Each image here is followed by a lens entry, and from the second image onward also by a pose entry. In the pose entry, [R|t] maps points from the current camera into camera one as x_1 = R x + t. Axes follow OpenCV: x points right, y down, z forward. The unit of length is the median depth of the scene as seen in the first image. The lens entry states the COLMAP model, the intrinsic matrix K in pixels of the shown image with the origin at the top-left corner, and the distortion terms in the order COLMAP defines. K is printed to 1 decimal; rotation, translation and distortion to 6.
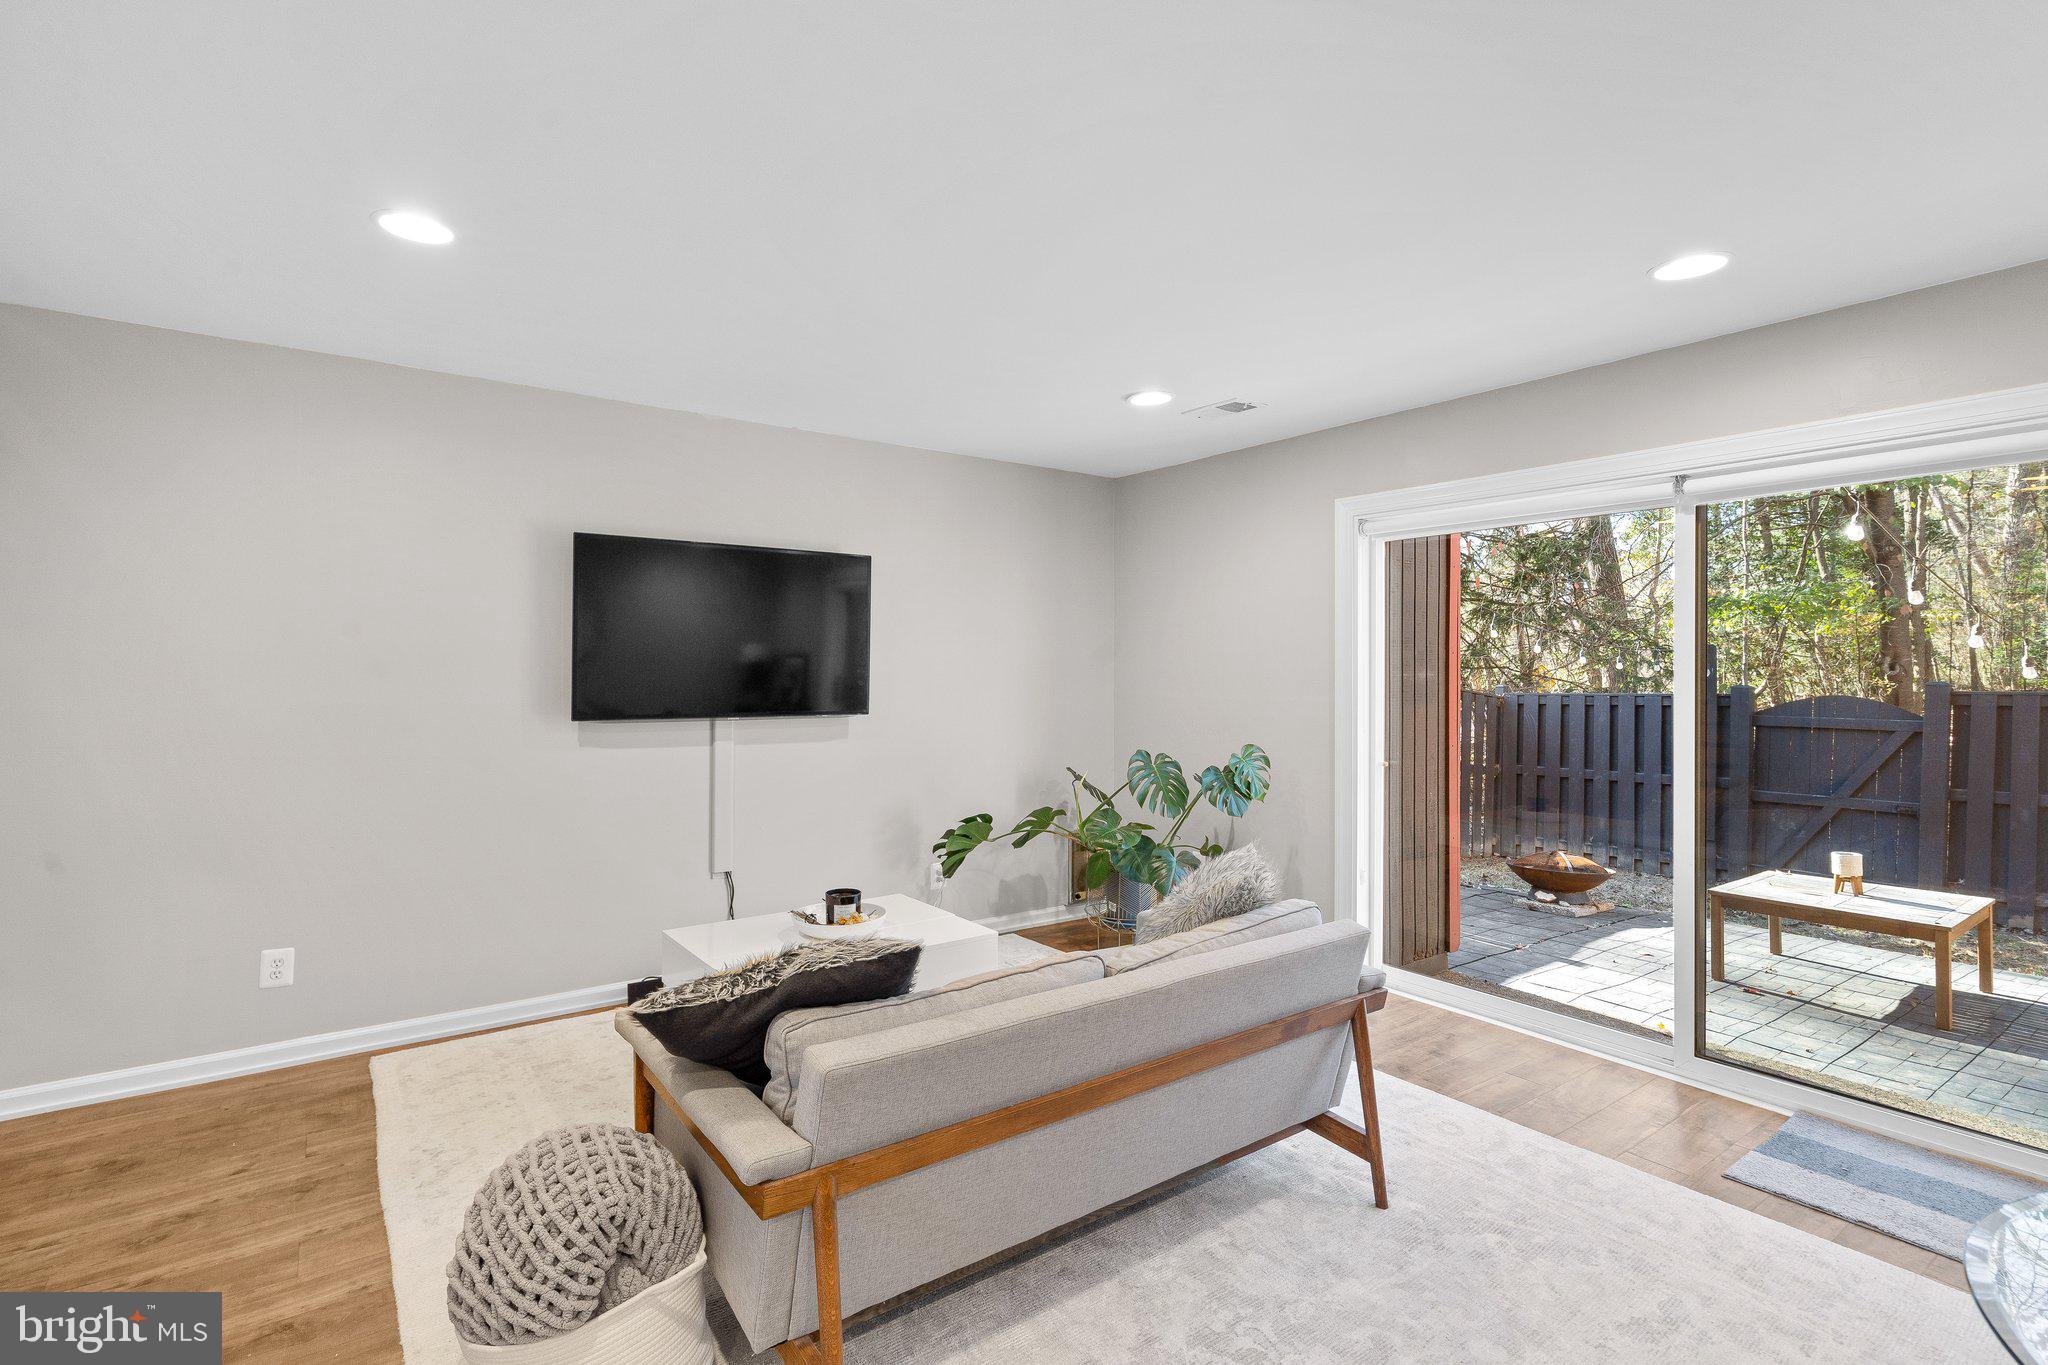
lens RADIAL K [[945.4, 0, 1008.5], [0, 945.4, 666.3], [0, 0, 1]] dist [-0.009479, 0.003794]
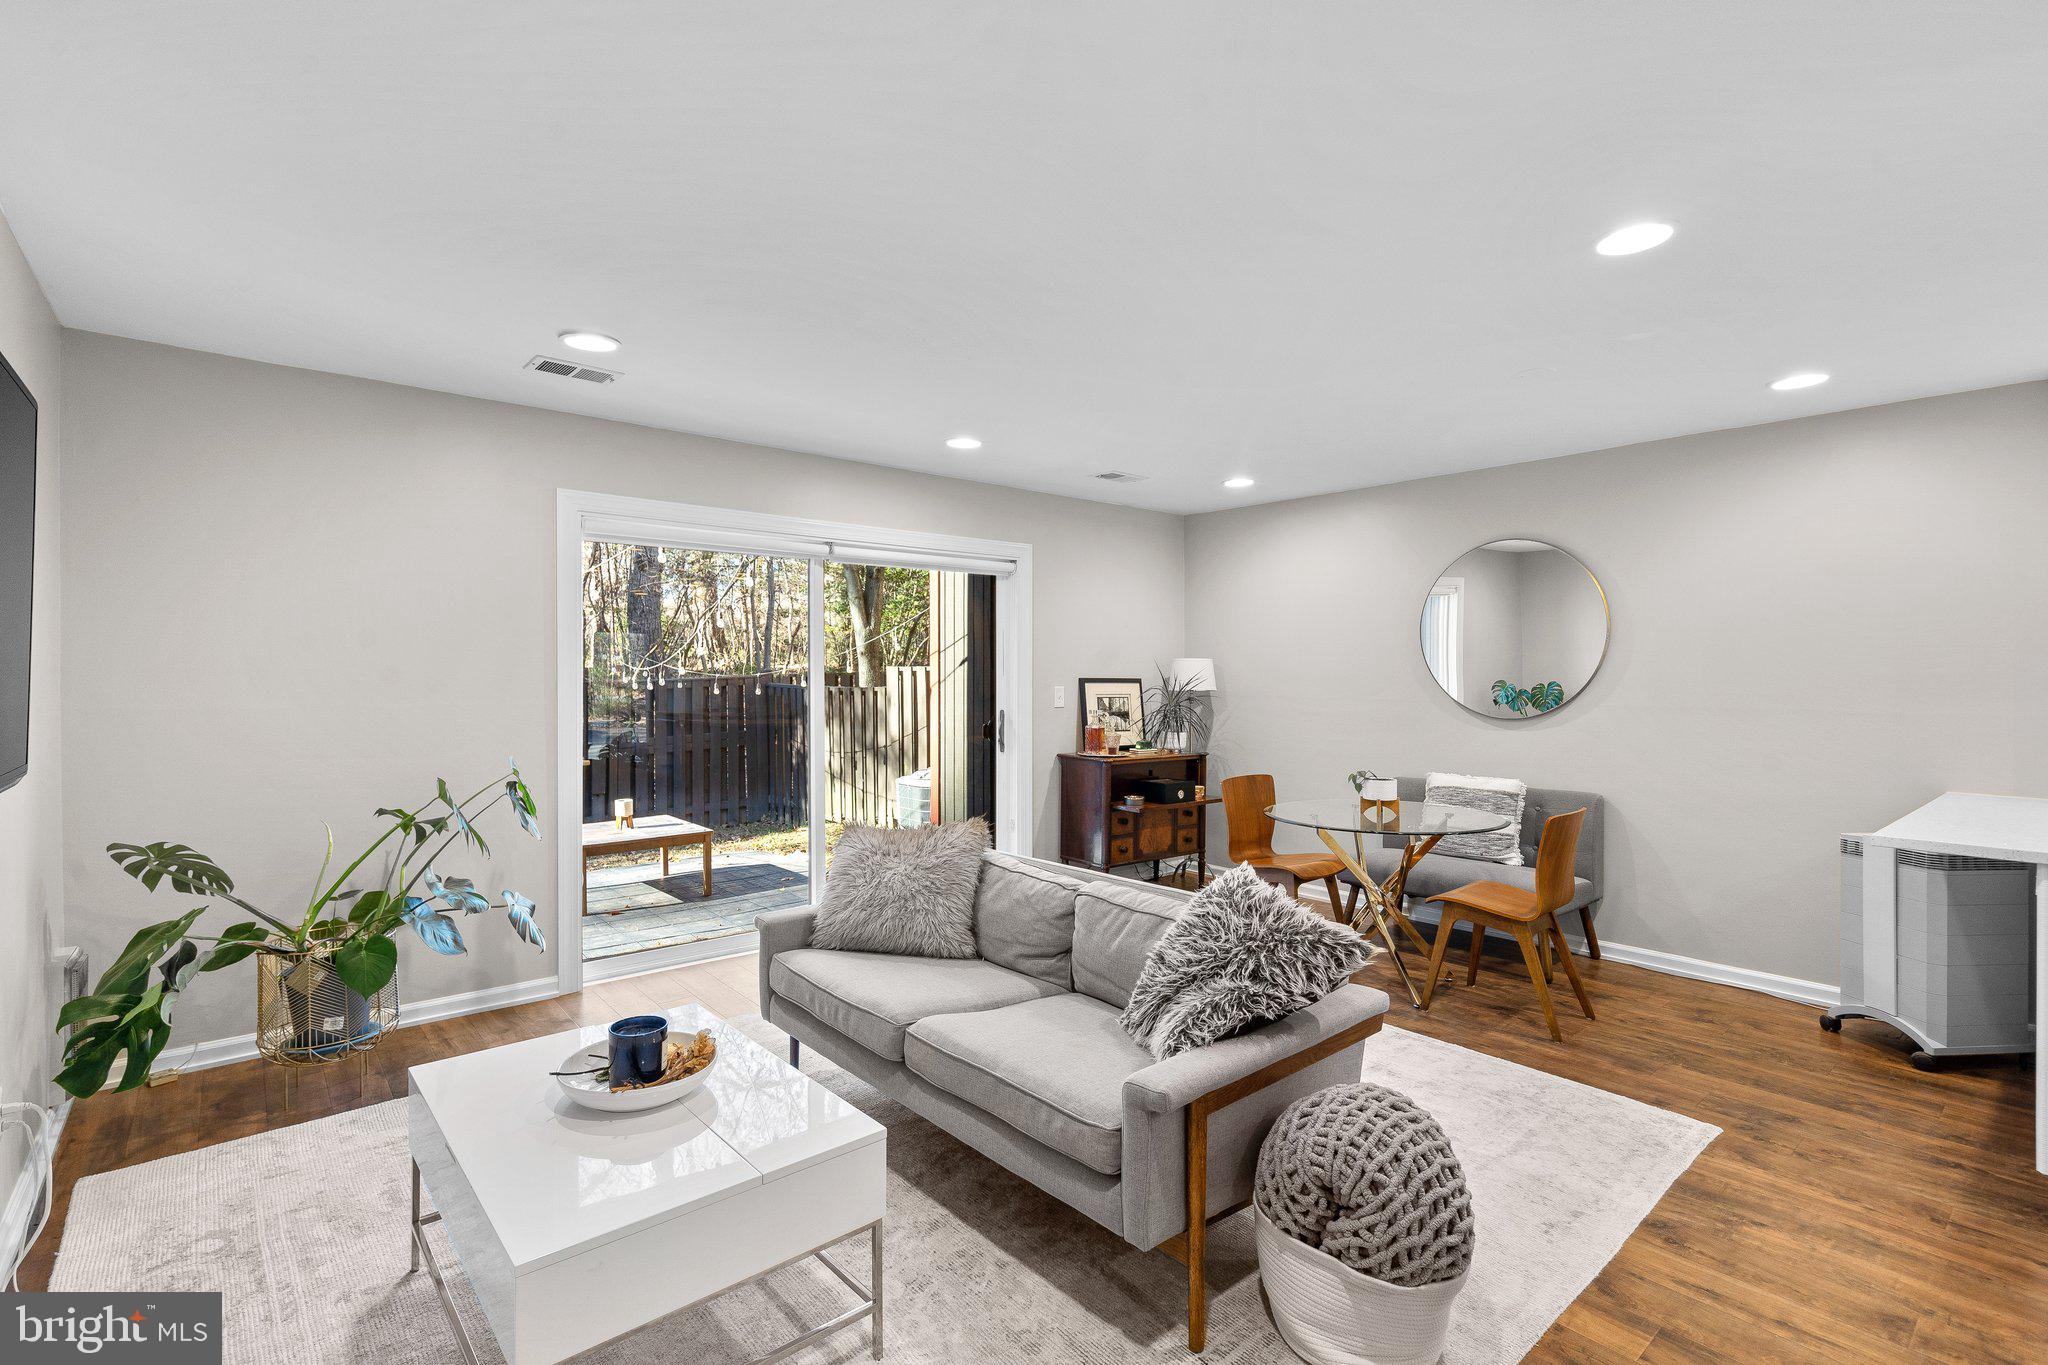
lens RADIAL K [[945.4, 0, 1014.4], [0, 945.4, 677.1], [0, 0, 1]] dist [-0.009479, 0.003794]
pose [[-0.082794, -0.007469, 0.996539, -0.801417], [-0.008654, 0.999940, 0.006776, 0.002713], [-0.996529, -0.008063, -0.082853, 0.794011]]
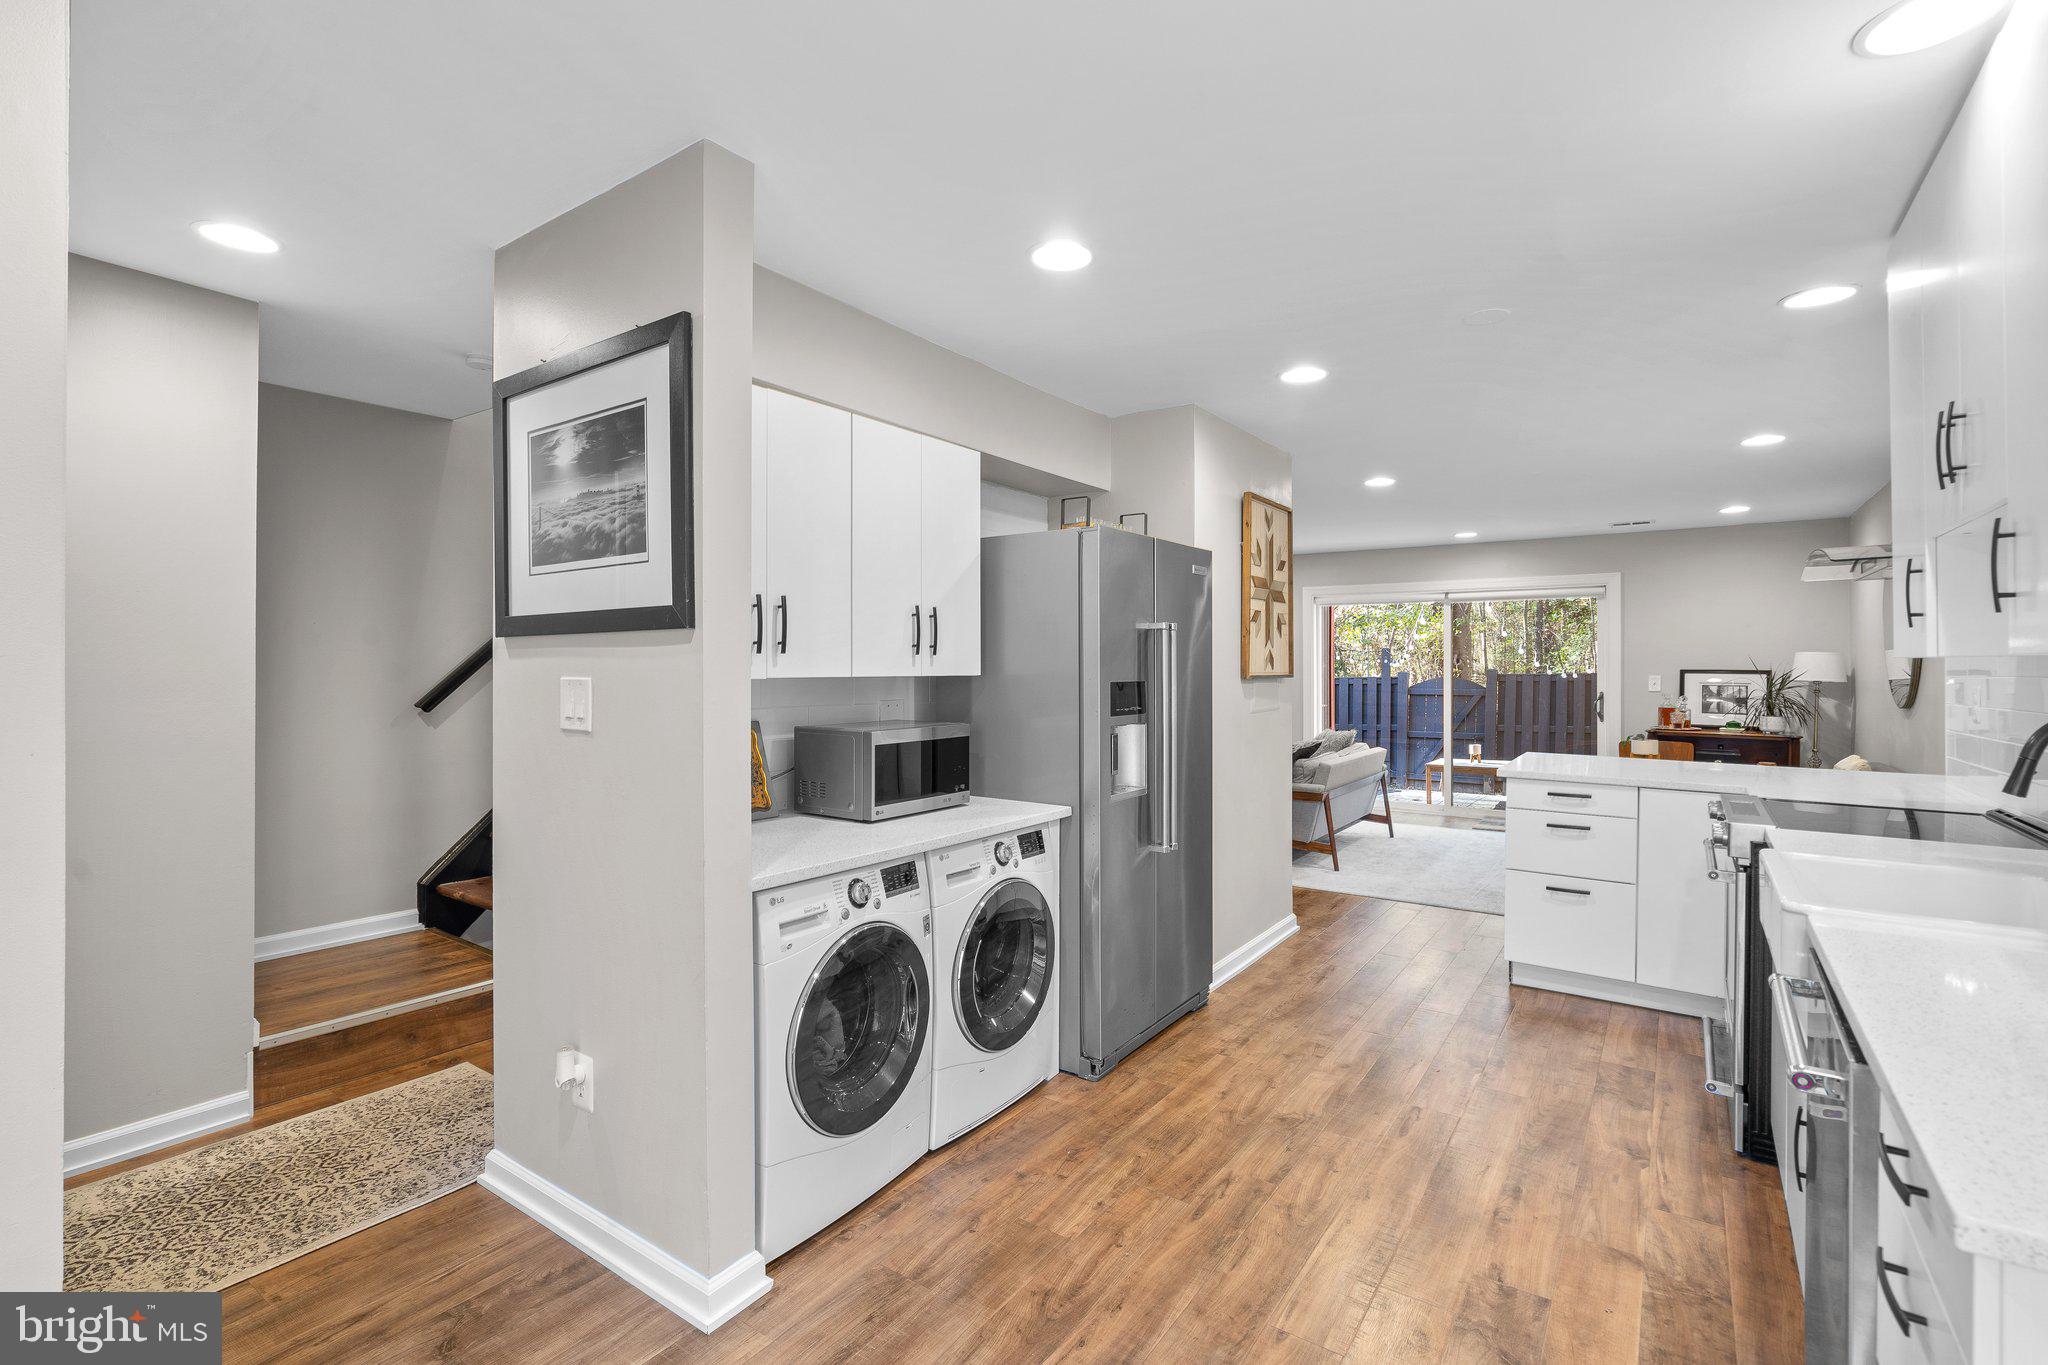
lens RADIAL K [[945.4, 0, 1002.2], [0, 945.4, 669.6], [0, 0, 1]] dist [-0.009479, 0.003794]
pose [[0.944201, -0.005255, 0.329328, -1.330149], [0.001551, 0.999933, 0.011509, -0.012949], [-0.329367, -0.010356, 0.944145, -1.092389]]
